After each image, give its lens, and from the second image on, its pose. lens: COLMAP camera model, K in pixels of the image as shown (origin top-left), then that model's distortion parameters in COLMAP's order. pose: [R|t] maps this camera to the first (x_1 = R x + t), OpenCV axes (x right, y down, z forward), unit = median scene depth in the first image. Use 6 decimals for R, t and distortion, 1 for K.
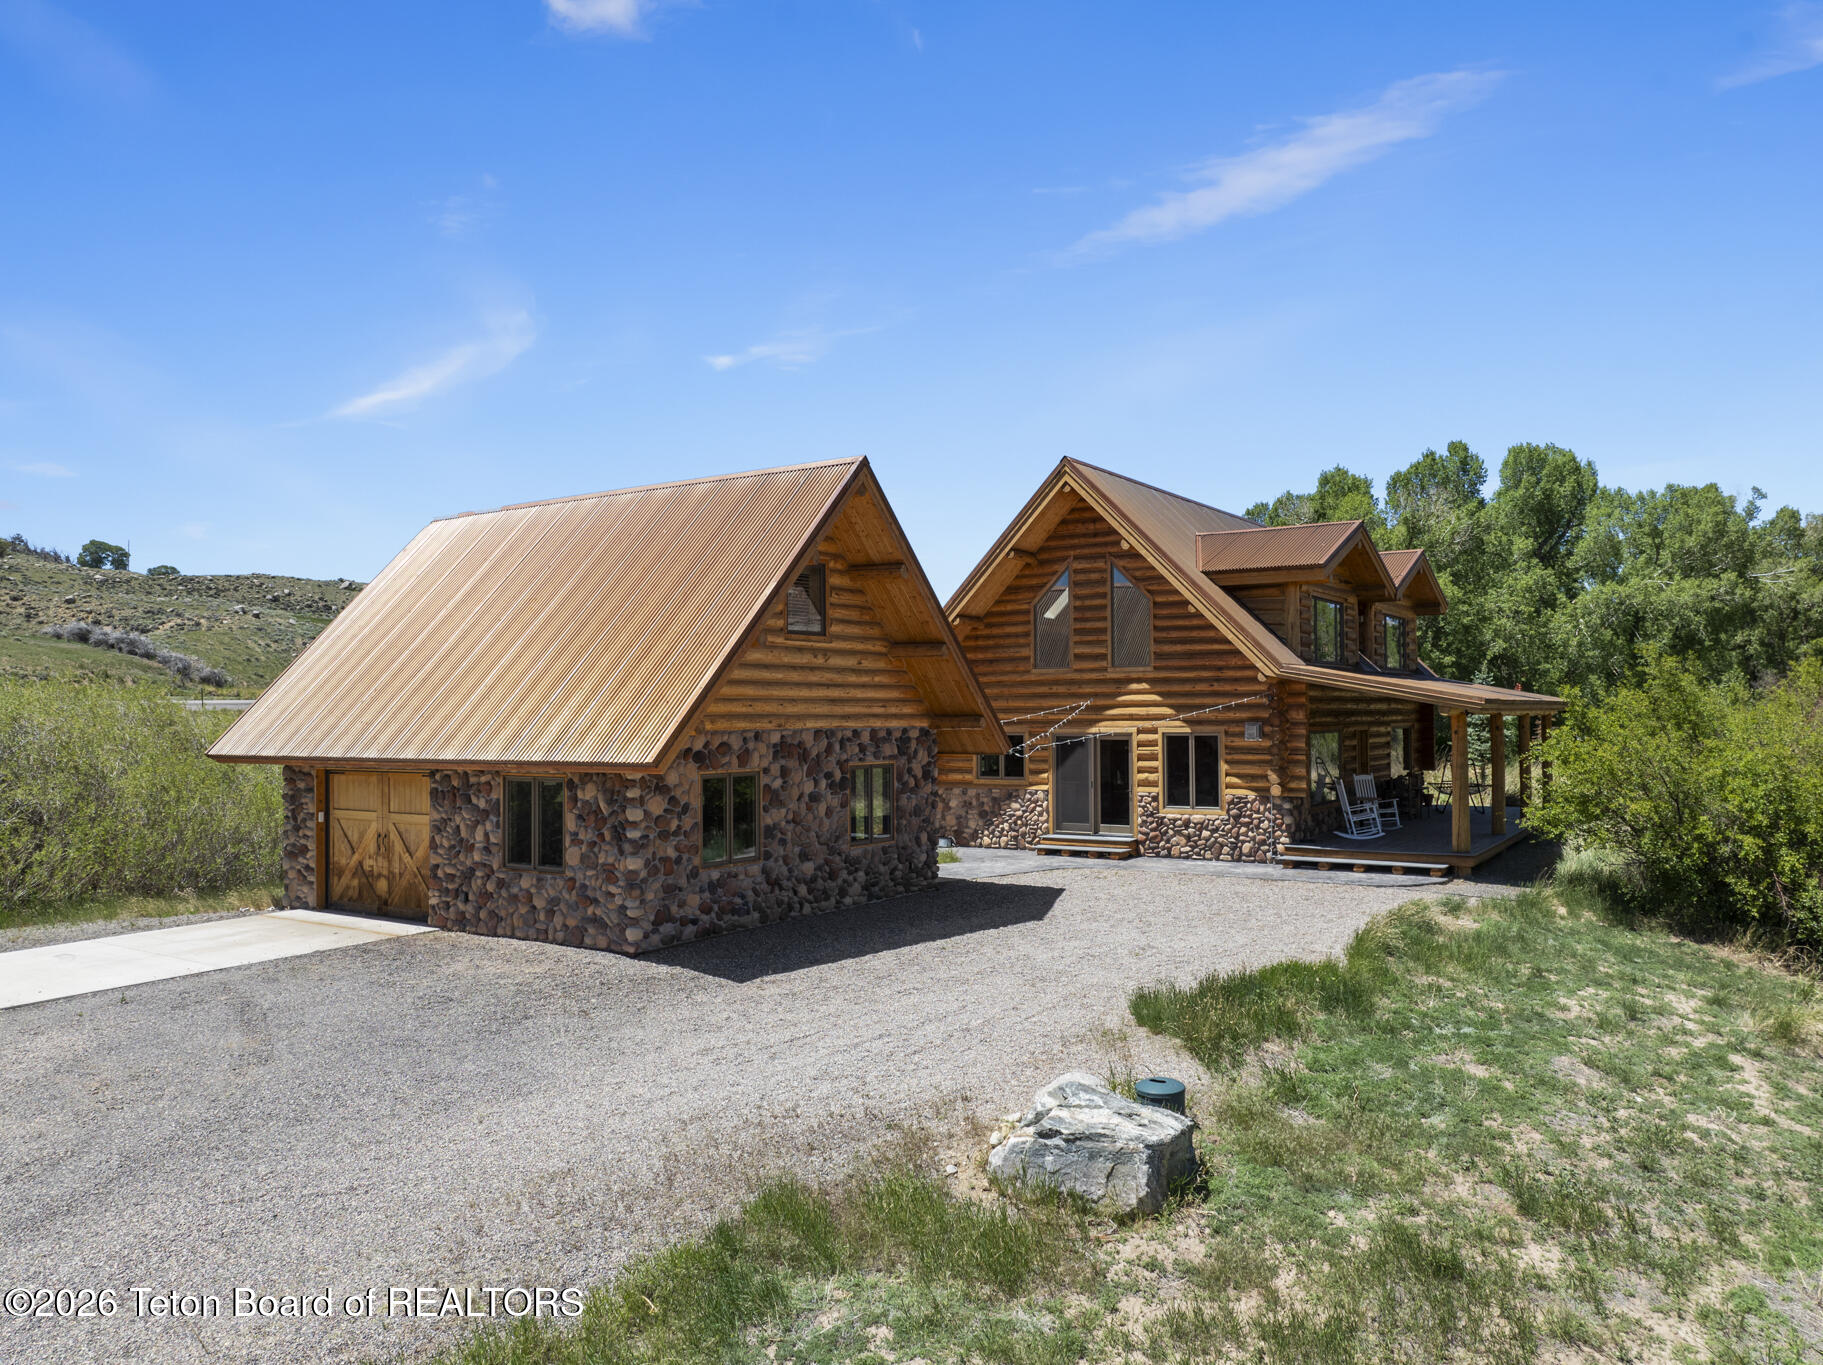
lens RADIAL K [[1273.9, 0, 911.5], [0, 1273.9, 682.5], [0, 0, 1]] dist [-0.028535, -0.011148]
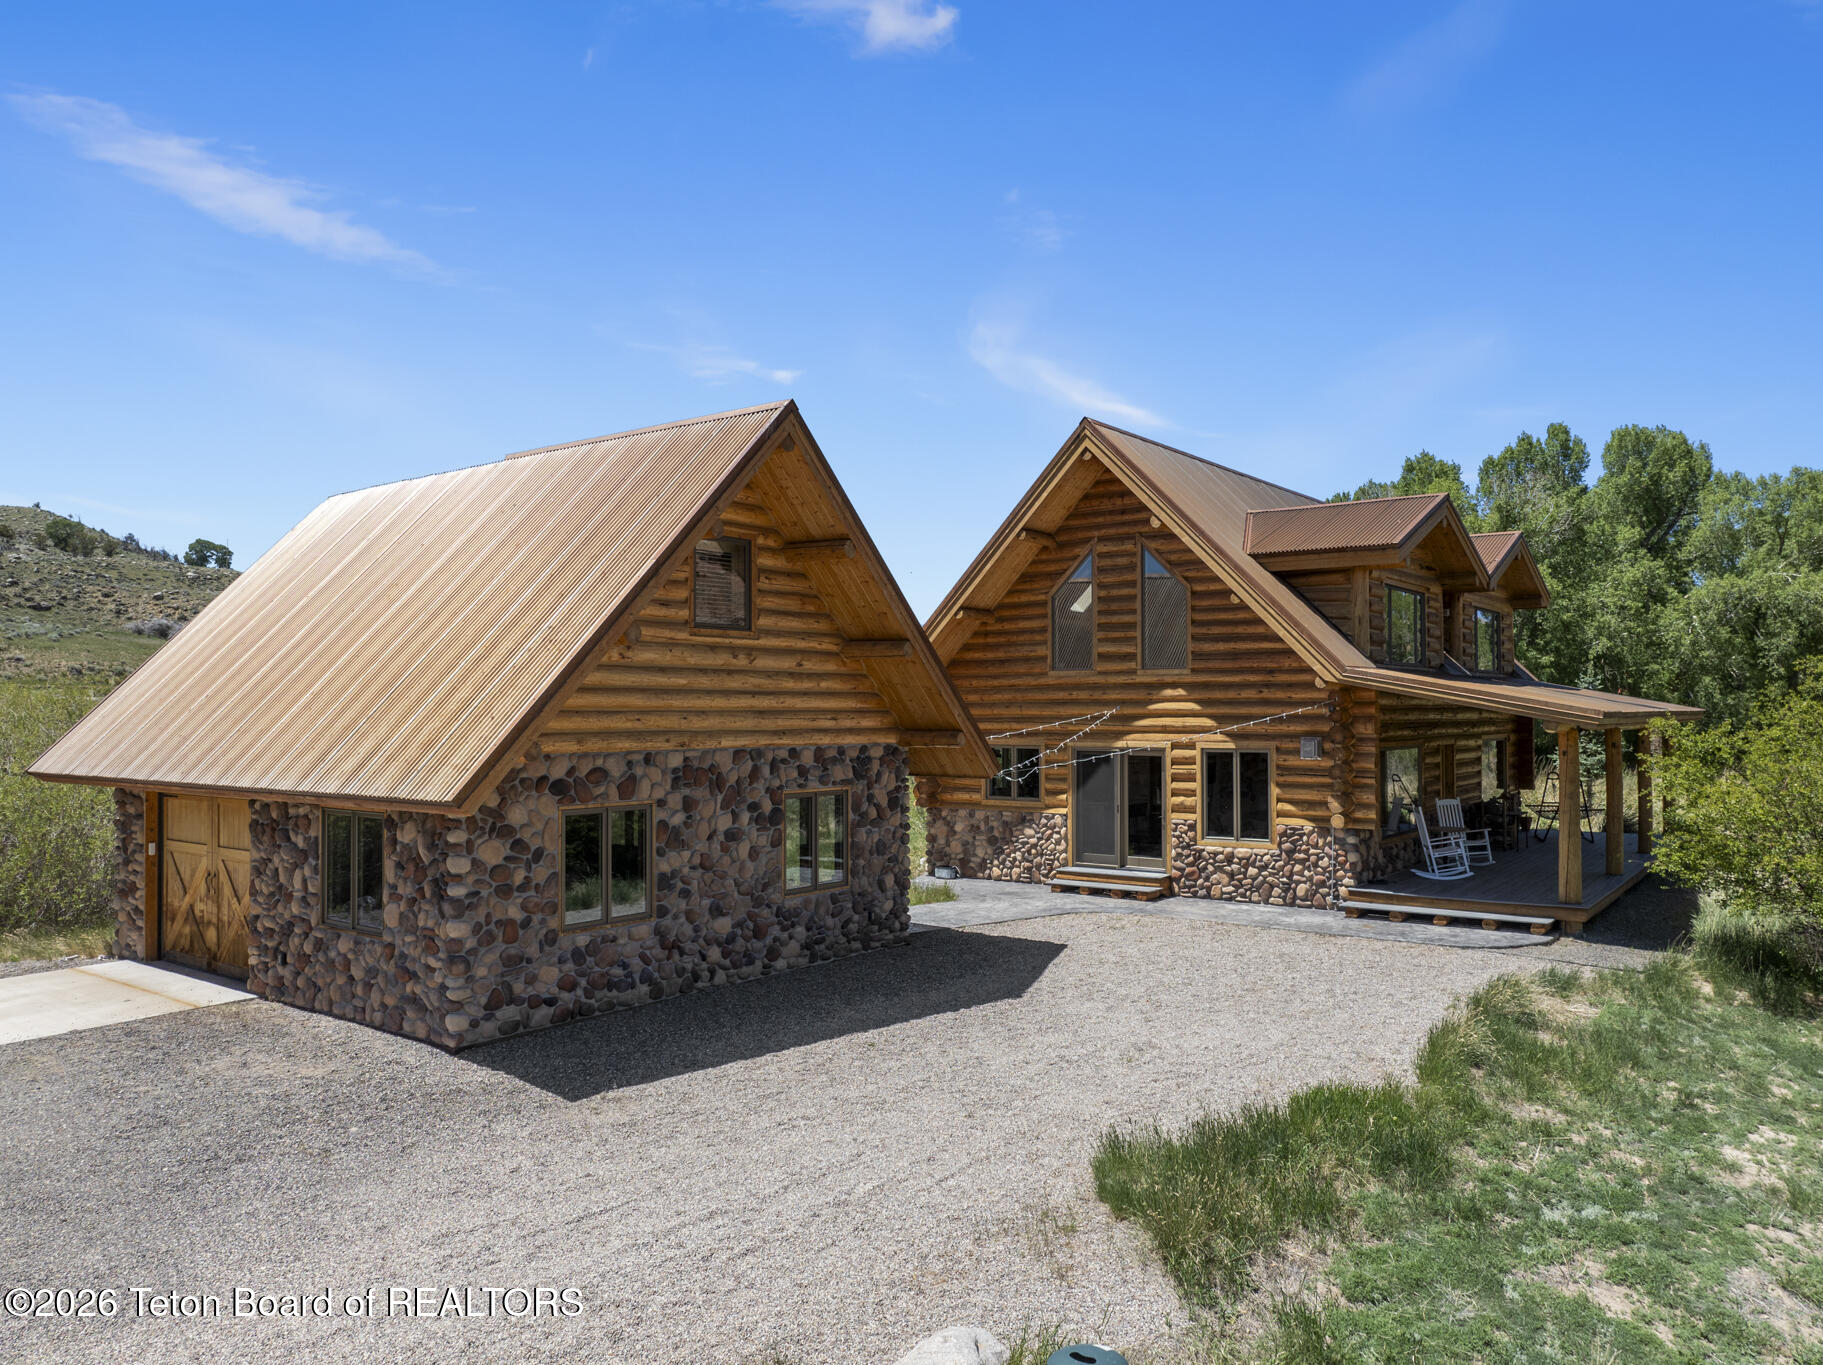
lens RADIAL K [[1273.9, 0, 911.5], [0, 1273.9, 682.5], [0, 0, 1]] dist [-0.028535, -0.011148]
pose [[0.998056, 0.004080, -0.062192, 0.061079], [-0.003941, 0.999989, 0.002348, -0.004935], [0.062201, -0.002098, 0.998061, 0.161648]]
